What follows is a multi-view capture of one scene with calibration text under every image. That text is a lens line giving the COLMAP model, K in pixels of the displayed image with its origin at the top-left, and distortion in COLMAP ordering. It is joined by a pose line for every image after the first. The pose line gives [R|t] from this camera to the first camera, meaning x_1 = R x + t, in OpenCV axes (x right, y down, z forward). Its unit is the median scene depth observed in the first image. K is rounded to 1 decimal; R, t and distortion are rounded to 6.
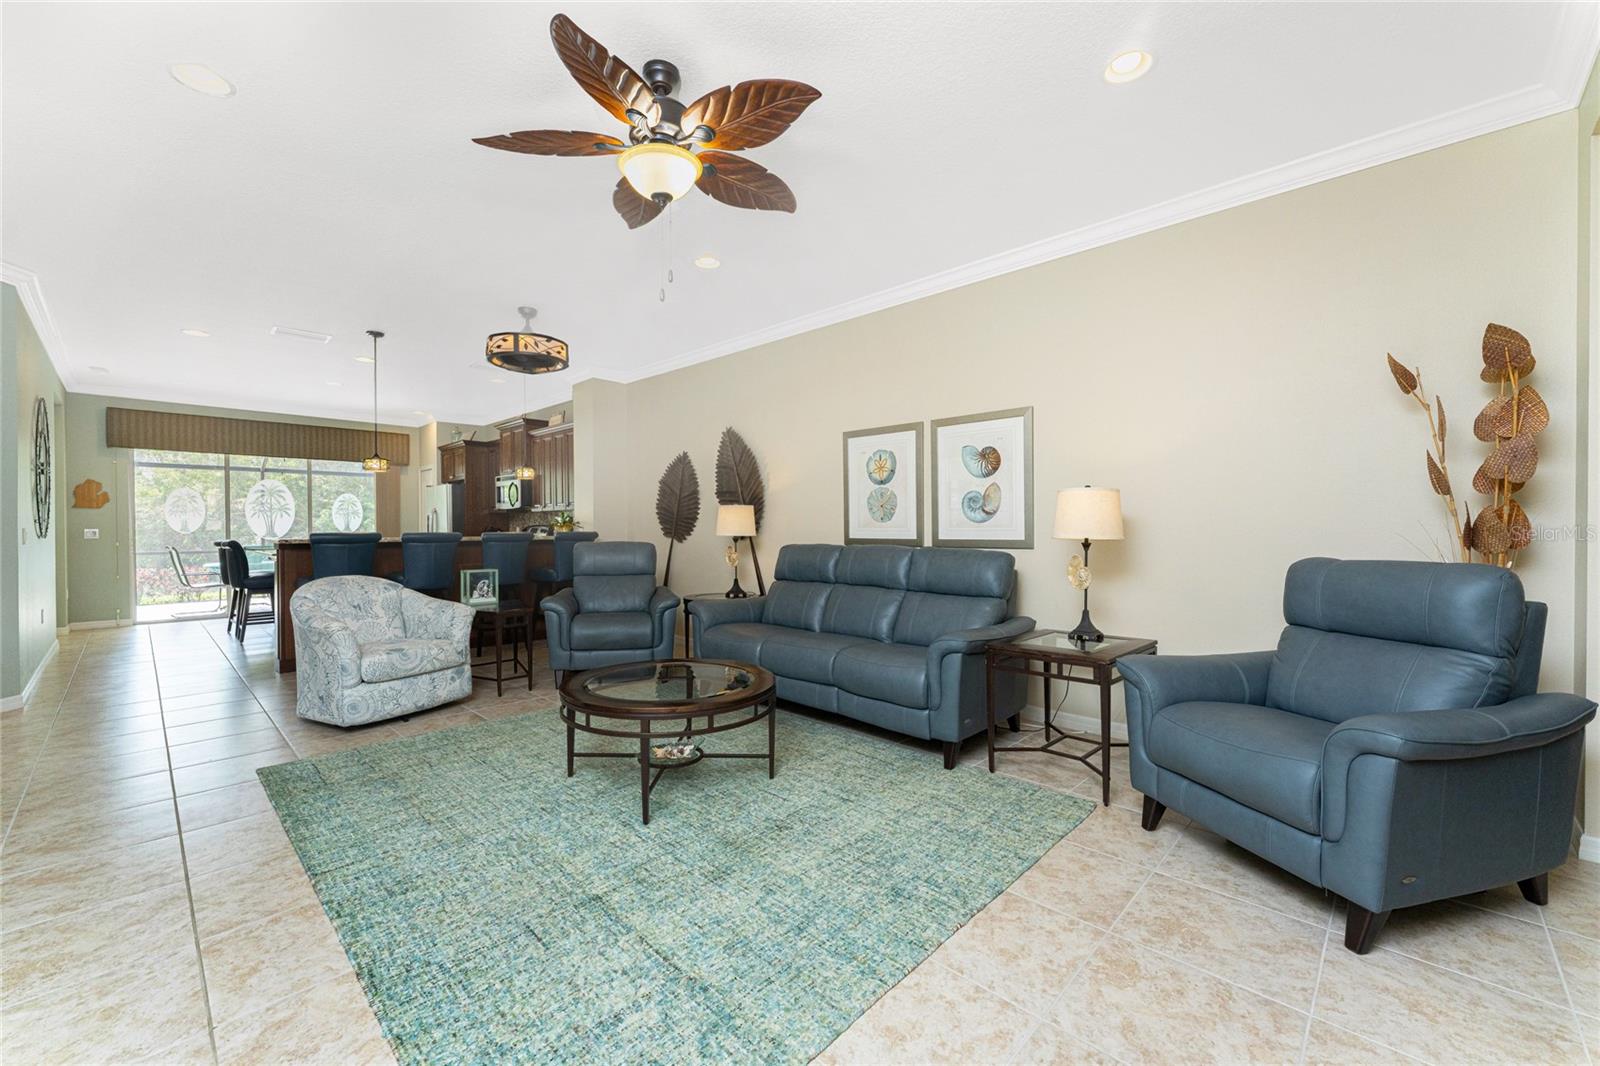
lens RADIAL K [[645.0, 0, 791.0], [0, 645.0, 534.8], [0, 0, 1]] dist [0.000438, -0.000028]
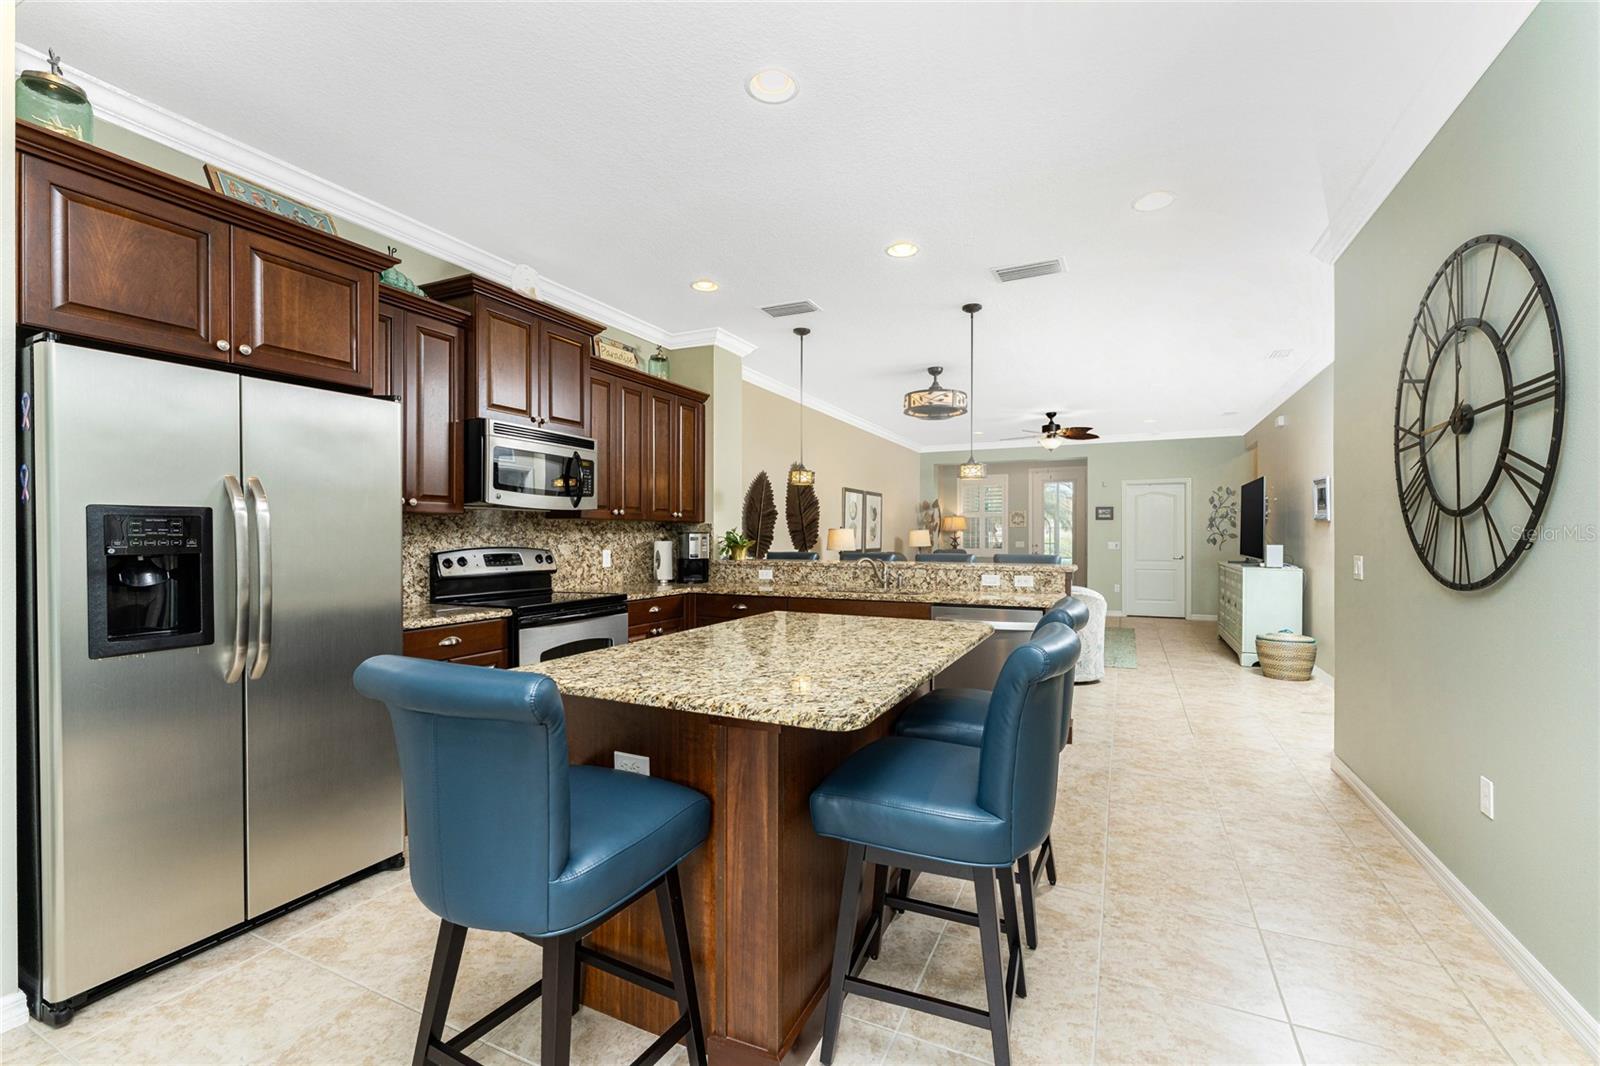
lens RADIAL K [[668.4, 0, 819.0], [0, 668.4, 535.8], [0, 0, 1]] dist [0.000281, -0.000017]
pose [[-0.339308, 0.000707, 0.940675, -1.686690], [0.009955, 0.999946, 0.002839, -0.041185], [-0.940622, 0.010328, -0.339297, 1.813672]]
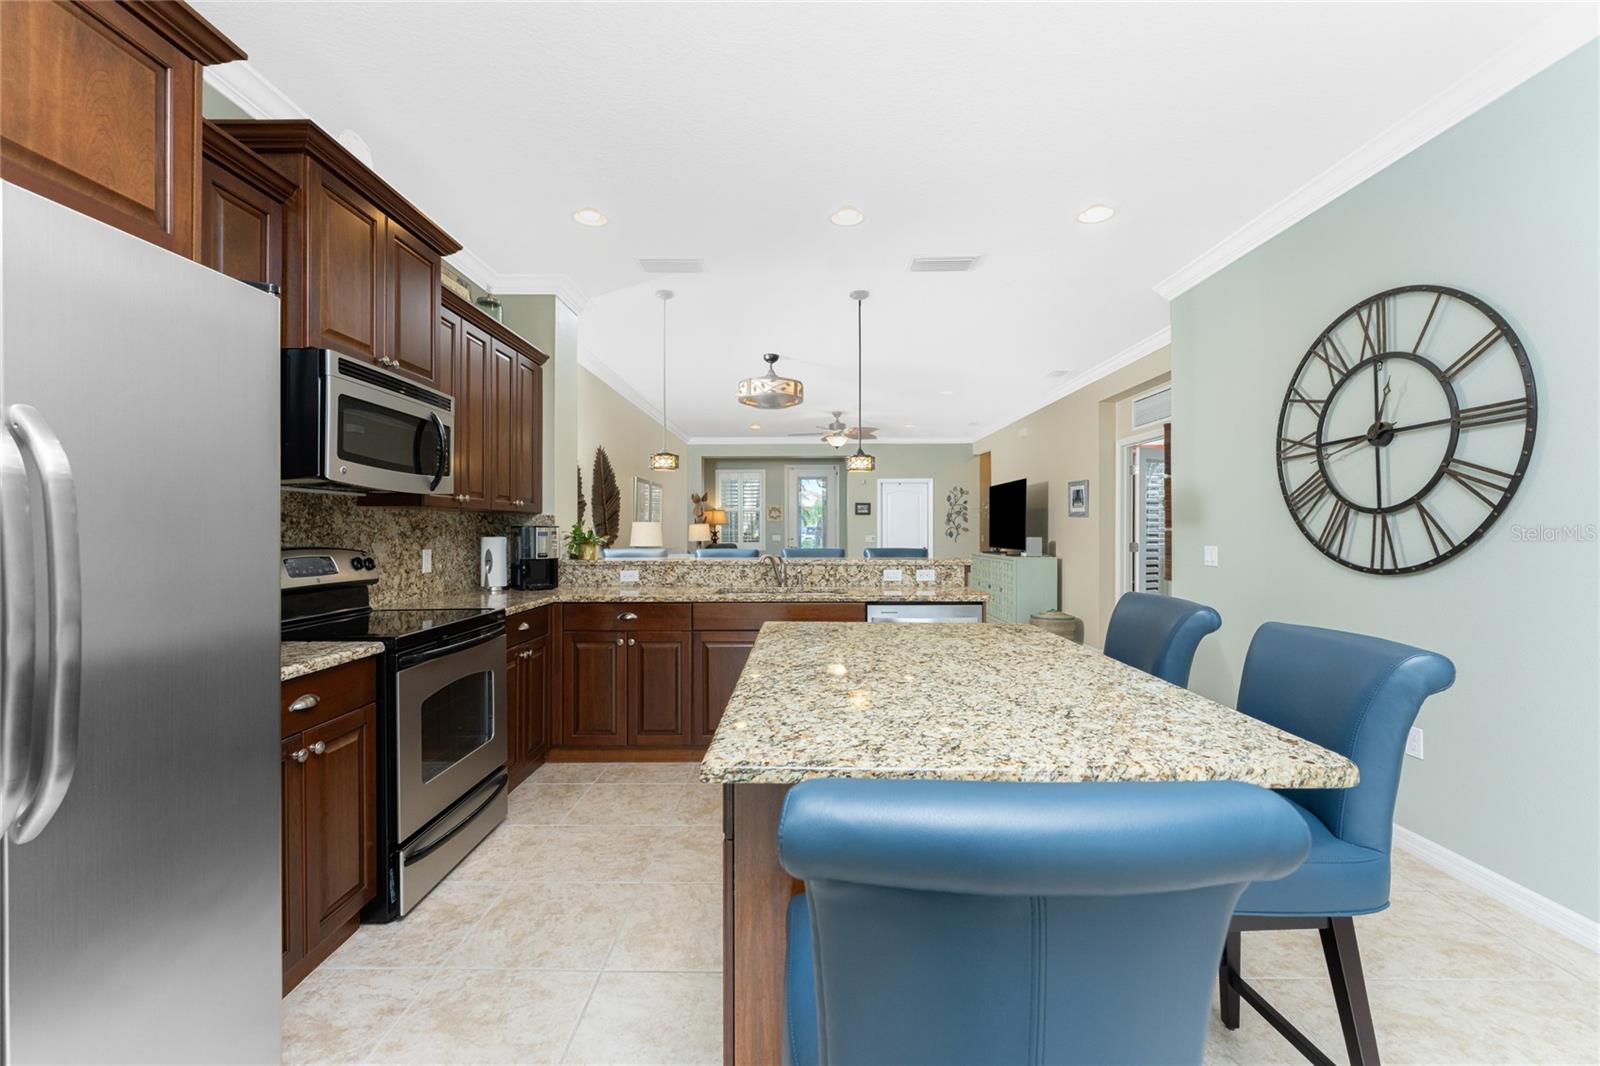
lens RADIAL K [[660.0, 0, 798.1], [0, 660.0, 526.6], [0, 0, 1]] dist [-0.000623, -0.000118]
pose [[-0.695974, 0.004850, 0.718050, -1.441726], [0.009054, 0.999957, 0.002022, -0.043559], [-0.718010, 0.007909, -0.695988, 1.993487]]
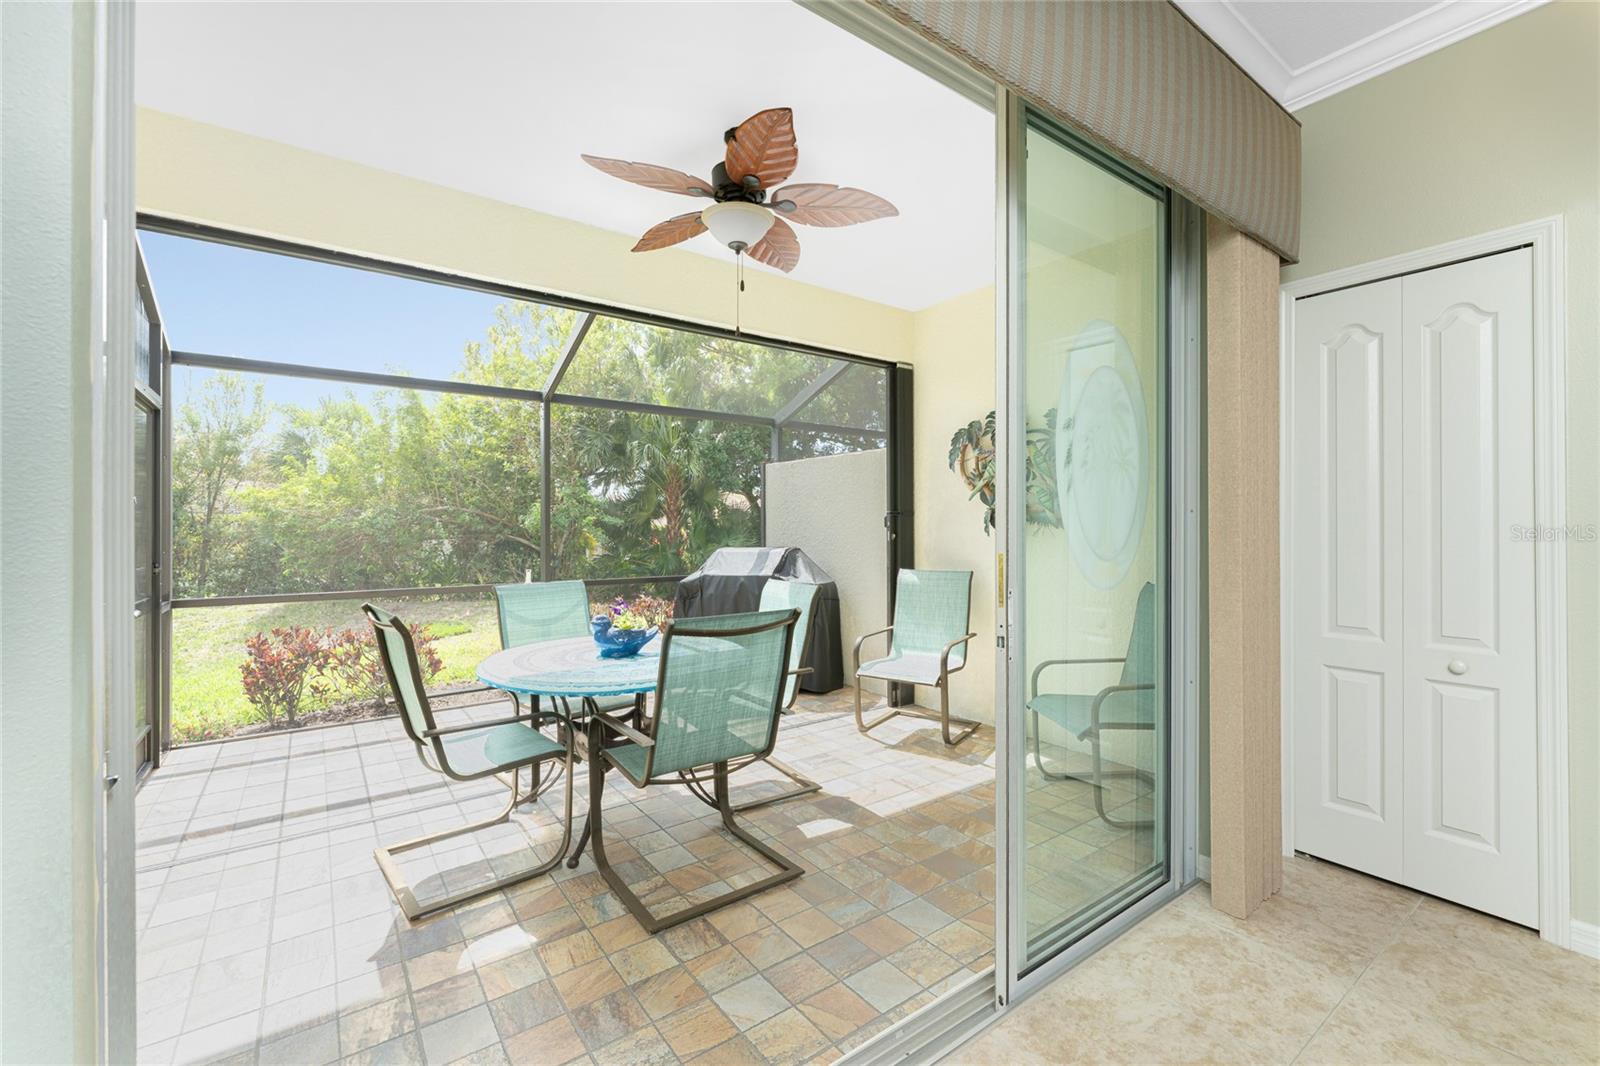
lens RADIAL K [[661.0, 0, 785.0], [0, 661.0, 526.6], [0, 0, 1]] dist [-0.000751, -0.000131]
pose [[0.984707, 0.000928, -0.174216, -1.612908], [-0.003308, 0.999905, -0.013371, -0.024258], [0.174187, 0.013743, 0.984617, 1.635865]]
